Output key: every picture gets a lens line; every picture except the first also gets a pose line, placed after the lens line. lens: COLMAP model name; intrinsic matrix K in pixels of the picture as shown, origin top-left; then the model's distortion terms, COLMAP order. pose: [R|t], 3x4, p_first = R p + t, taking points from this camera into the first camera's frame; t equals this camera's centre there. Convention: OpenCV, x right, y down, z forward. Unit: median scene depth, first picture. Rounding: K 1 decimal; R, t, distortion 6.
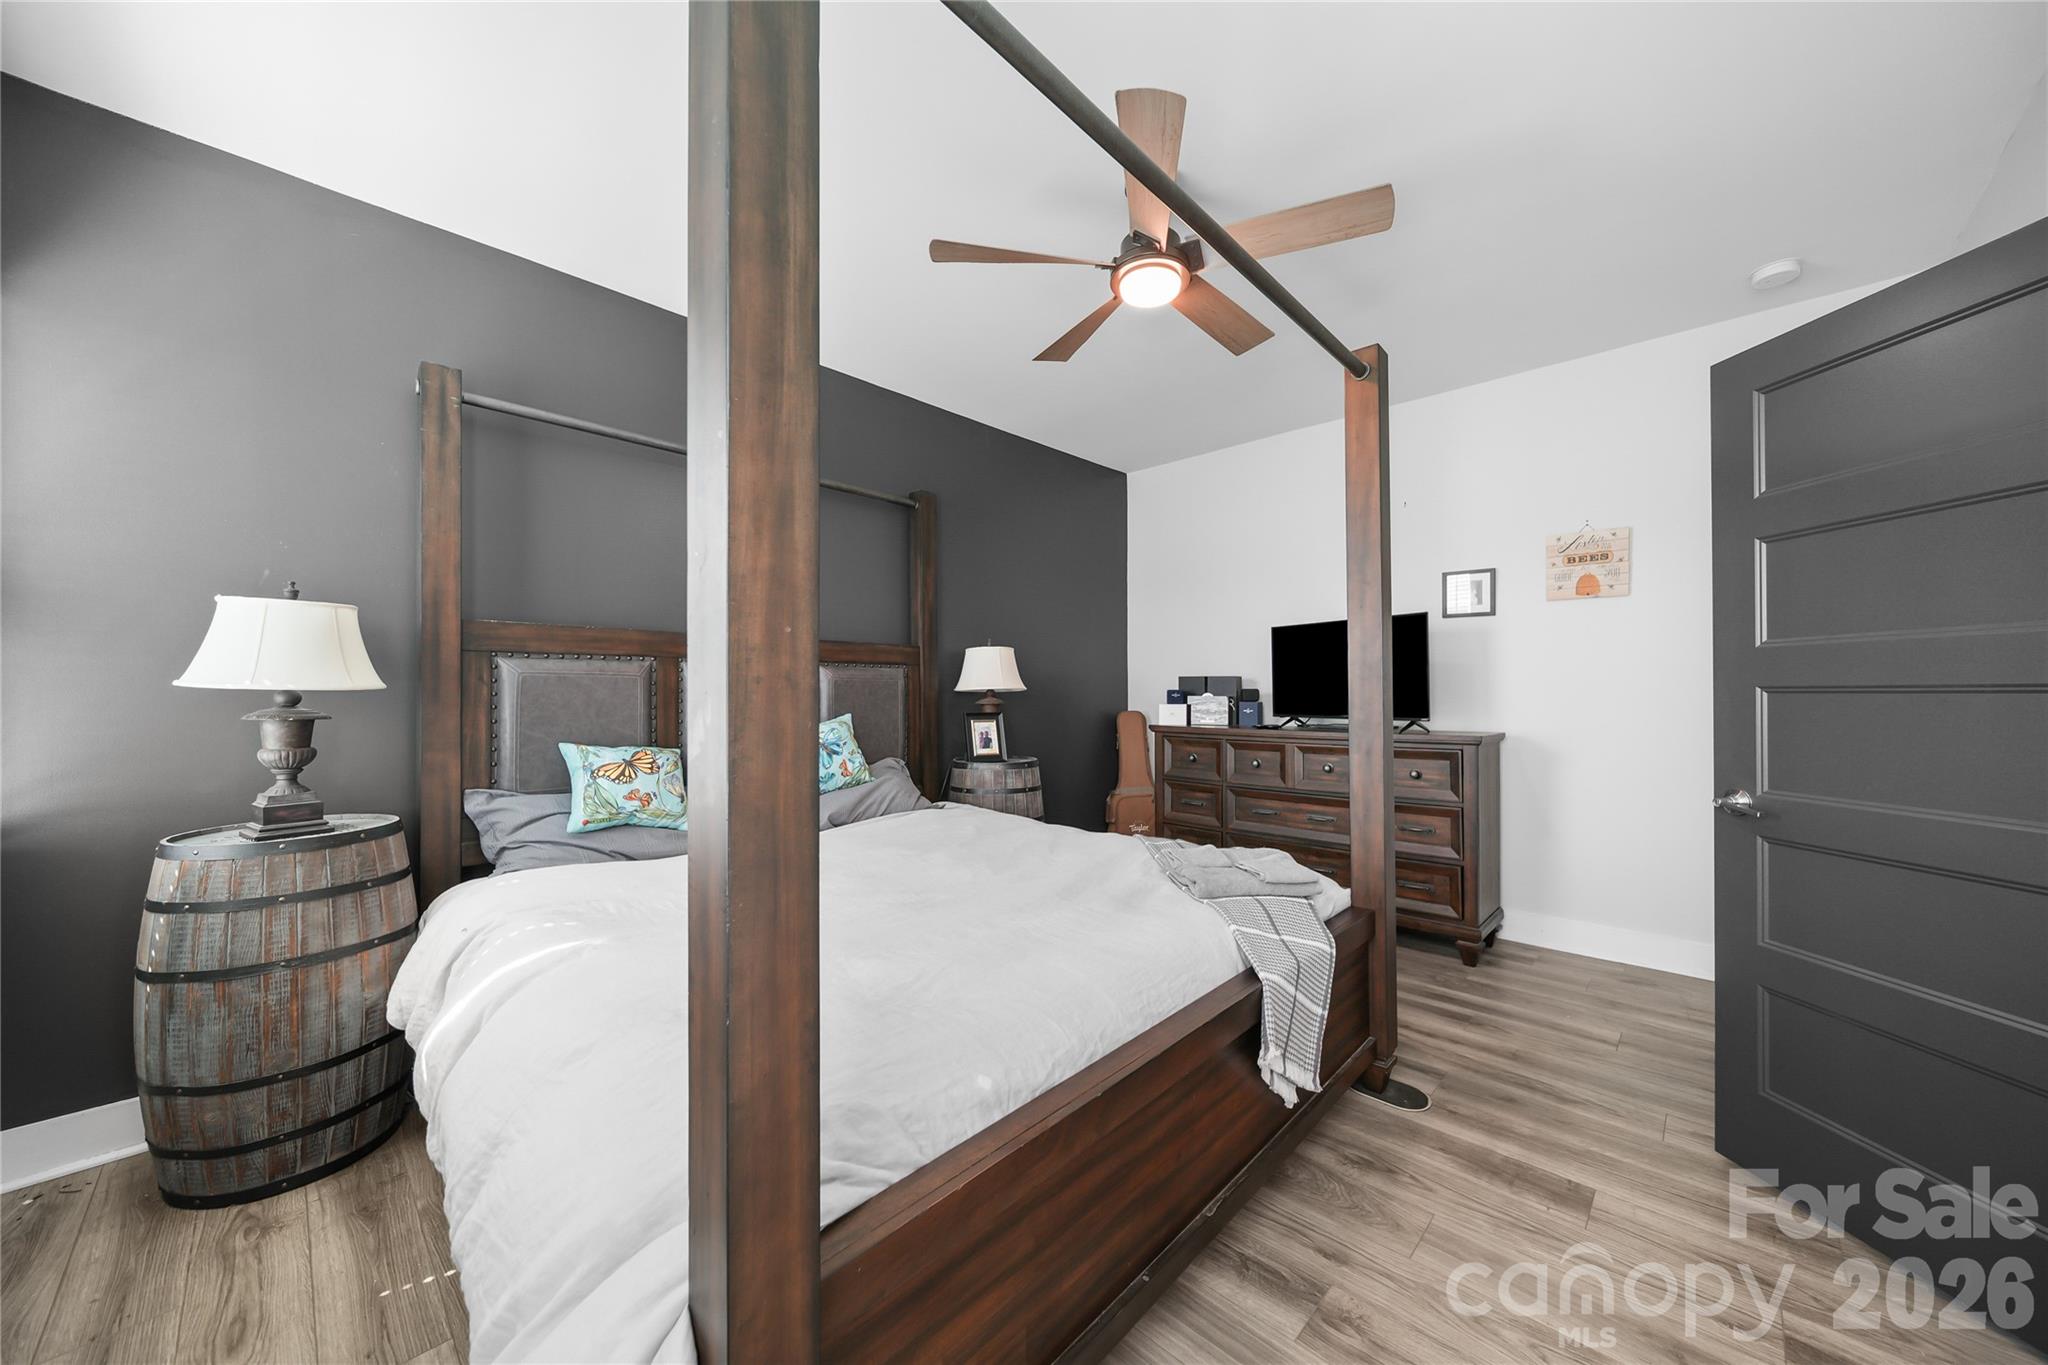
lens RADIAL K [[730.5, 0, 1039.7], [0, 730.5, 690.8], [0, 0, 1]] dist [-0.000595, -0.000070]
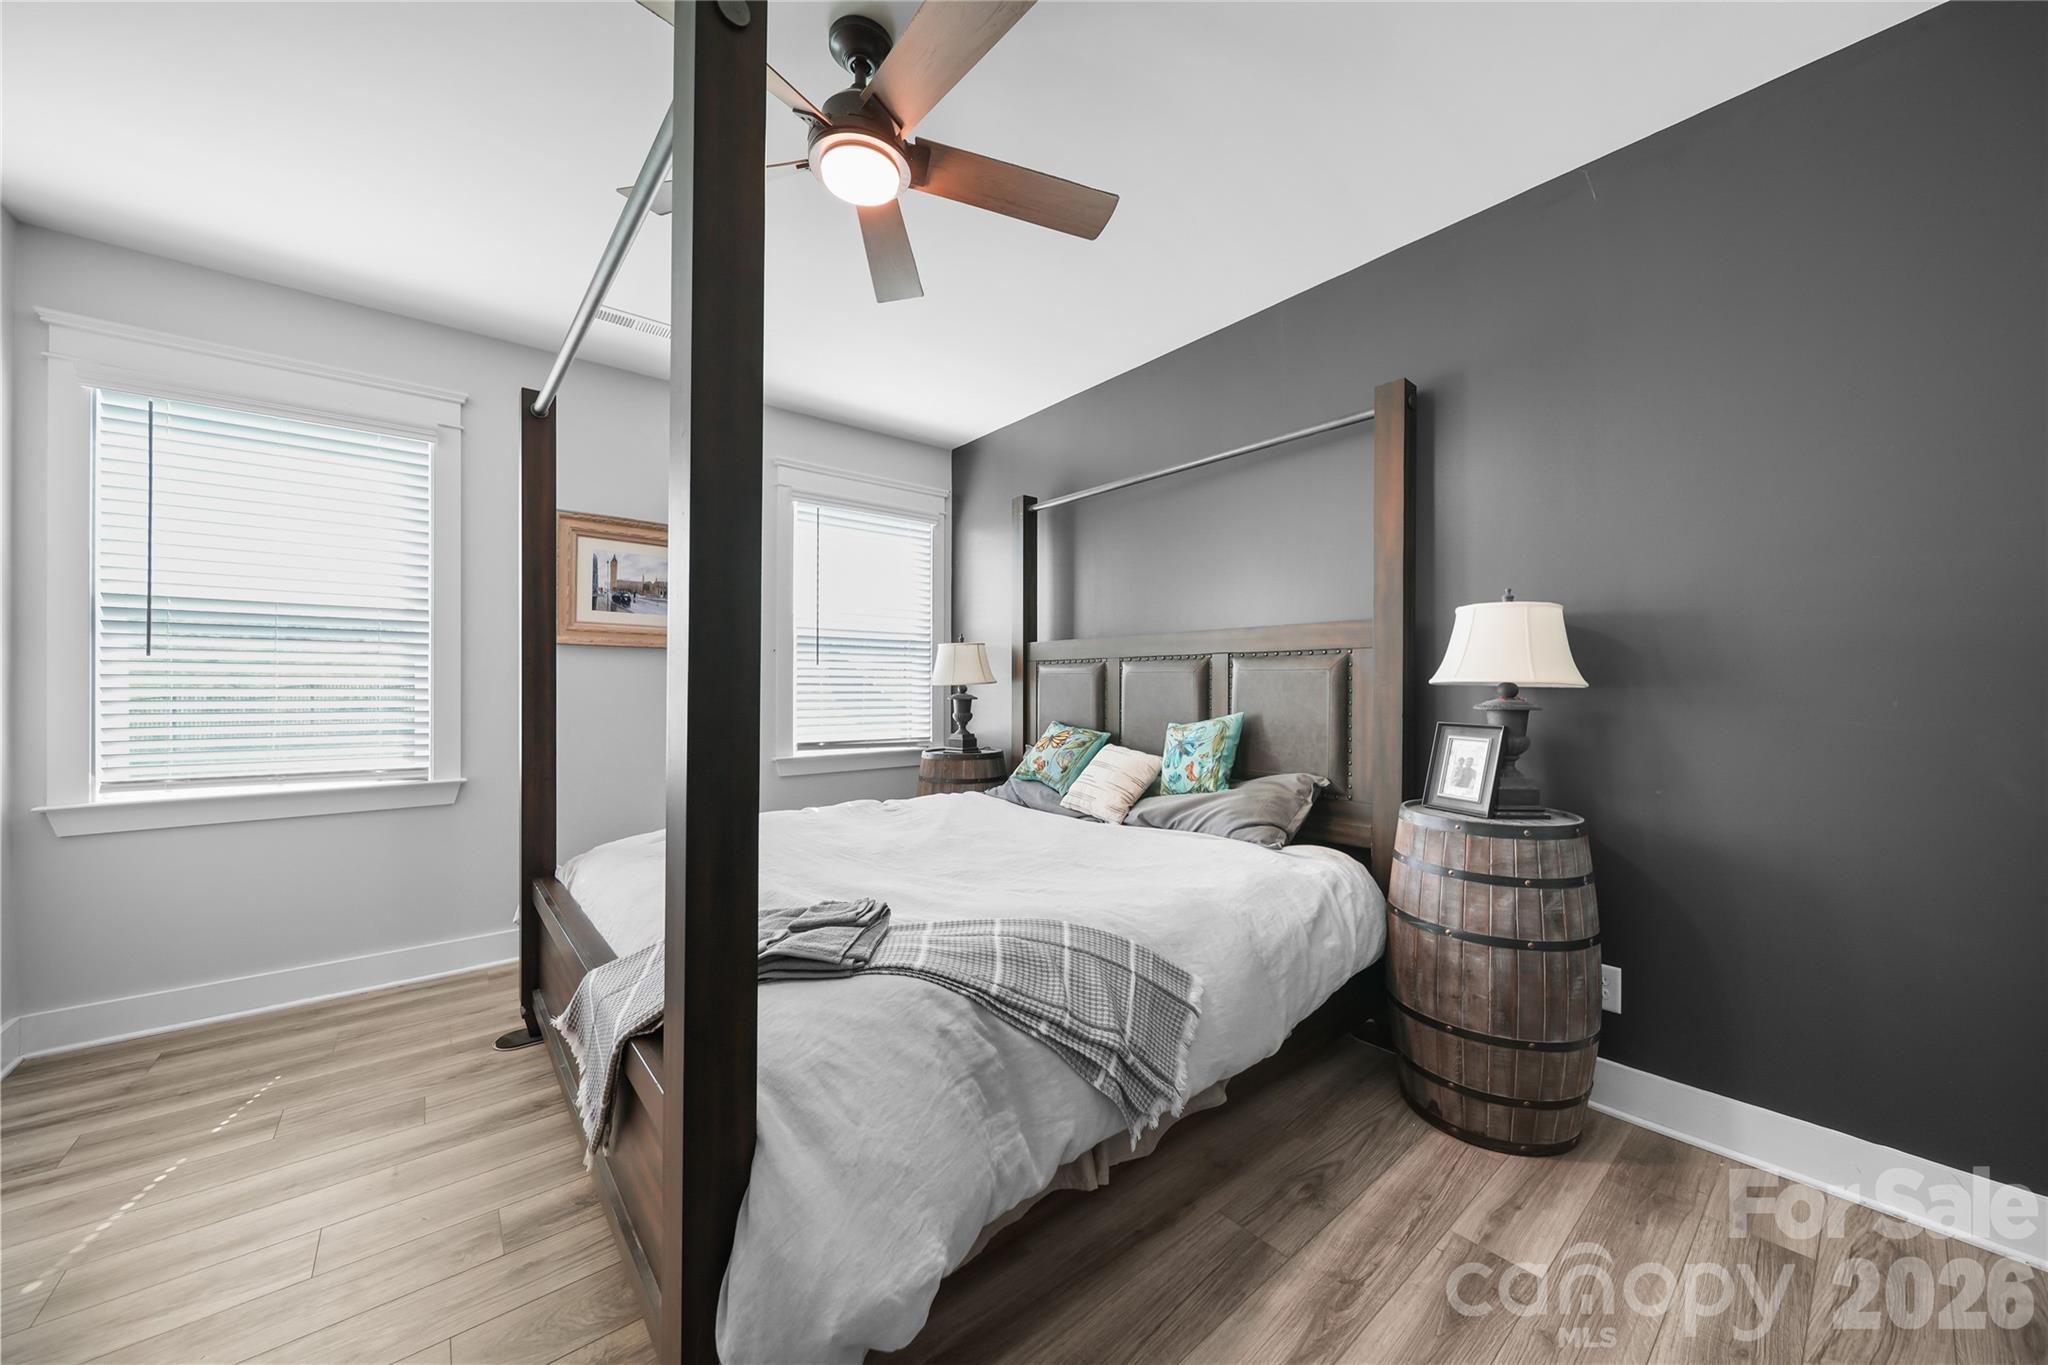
lens RADIAL K [[730.5, 0, 1039.7], [0, 730.5, 690.8], [0, 0, 1]] dist [-0.000595, -0.000070]
pose [[-0.113675, 0.010119, -0.993466, 0.649961], [0.001534, 0.999949, 0.010010, -0.003227], [0.993517, -0.000386, -0.113684, 0.908081]]
